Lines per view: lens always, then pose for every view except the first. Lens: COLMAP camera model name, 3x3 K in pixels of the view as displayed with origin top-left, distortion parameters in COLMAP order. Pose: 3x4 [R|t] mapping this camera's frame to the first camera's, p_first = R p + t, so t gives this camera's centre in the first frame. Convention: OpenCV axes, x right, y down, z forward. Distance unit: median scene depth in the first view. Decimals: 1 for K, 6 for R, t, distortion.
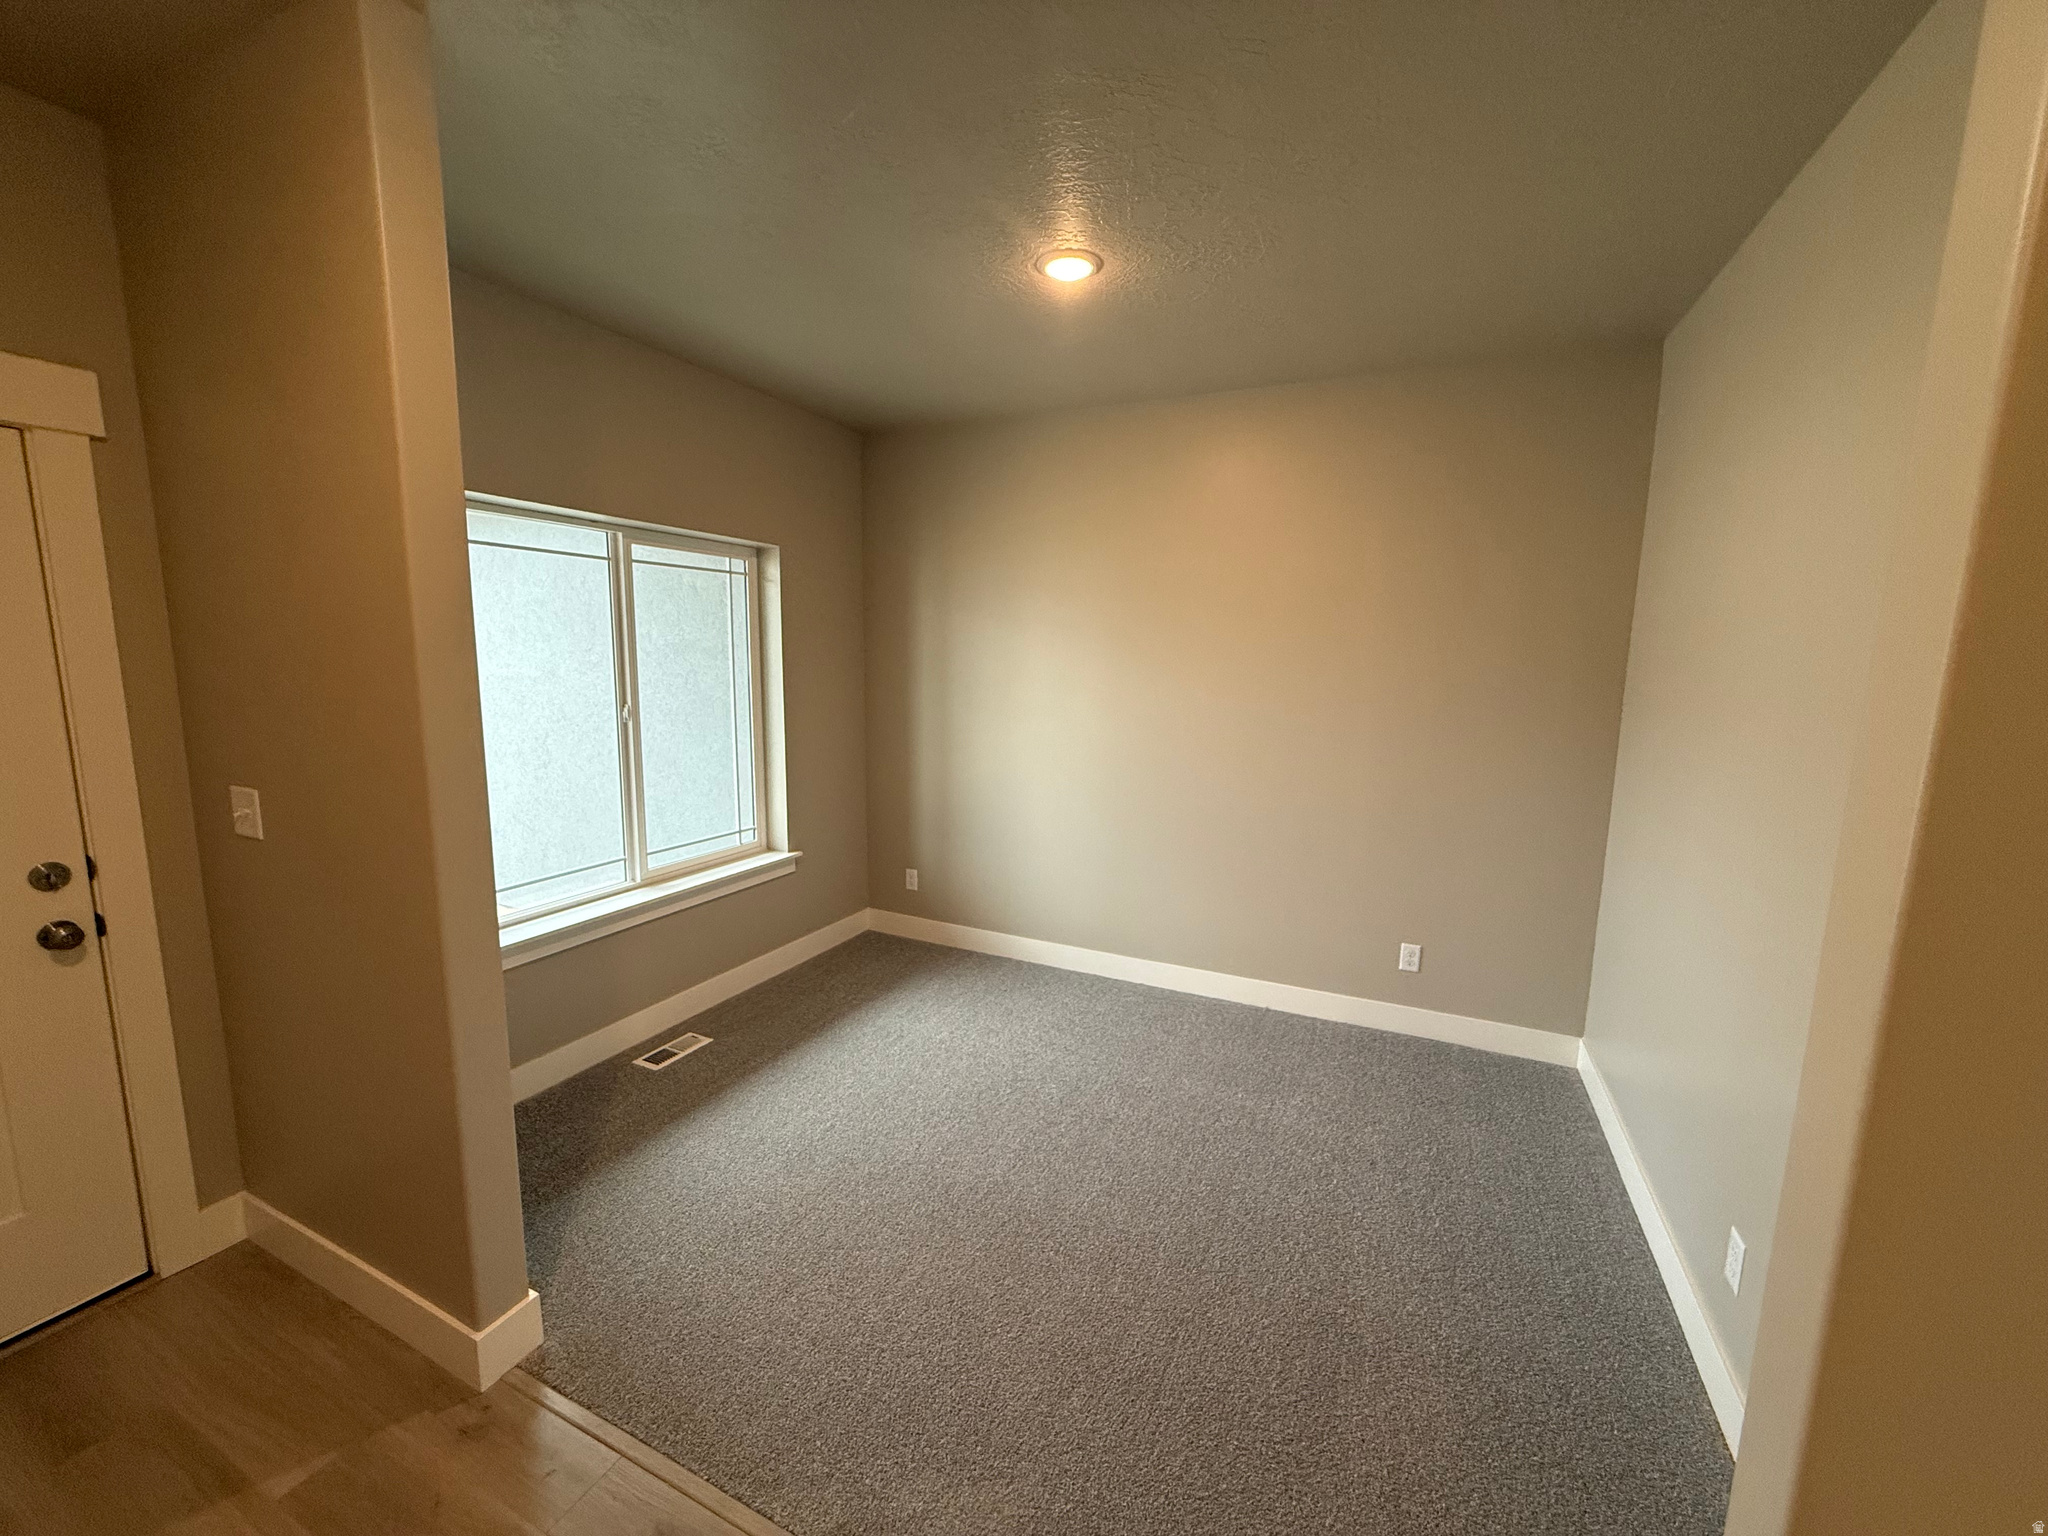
lens RADIAL K [[834.3, 0, 1021.9], [0, 834.3, 774.5], [0, 0, 1]] dist [0.021026, 0.001252]
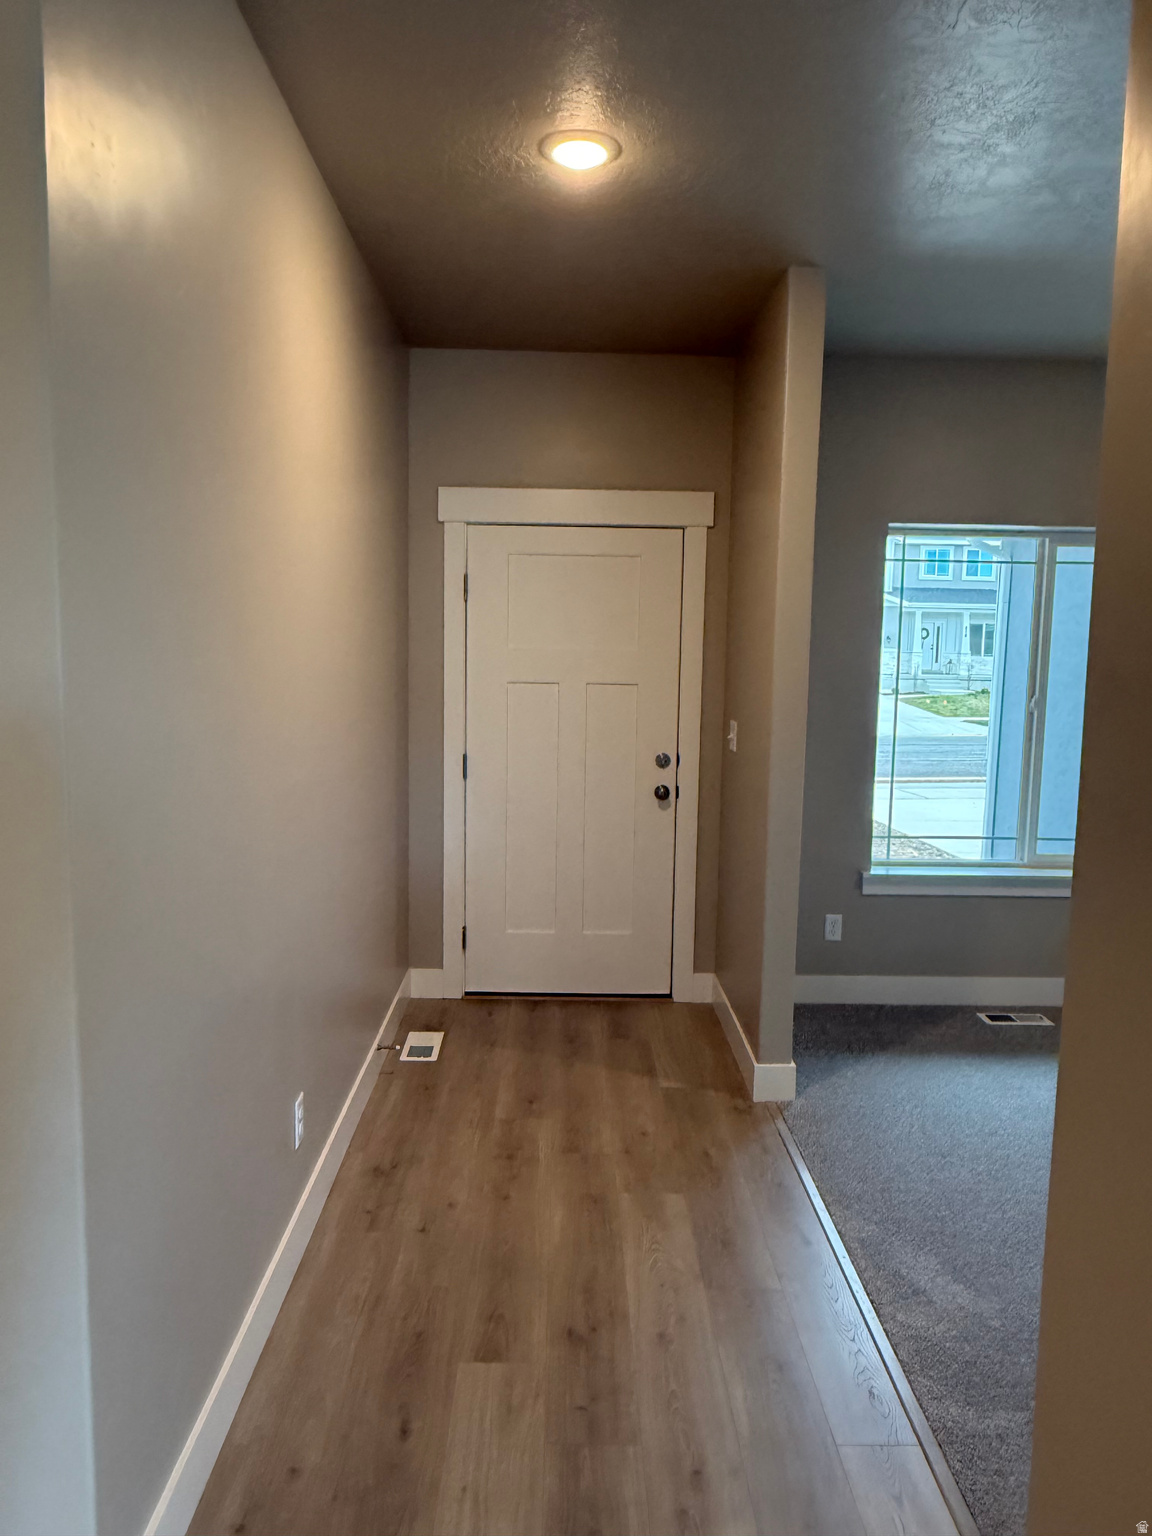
lens RADIAL K [[1076.6, 0, 584.7], [0, 1076.6, 774.4], [0, 0, 1]] dist [0.070033, -0.080730]
pose [[0.463939, 0.074371, -0.882740, 0.527323], [-0.142556, 0.989751, 0.008464, 0.091769], [0.874321, 0.121913, 0.469786, -0.155824]]
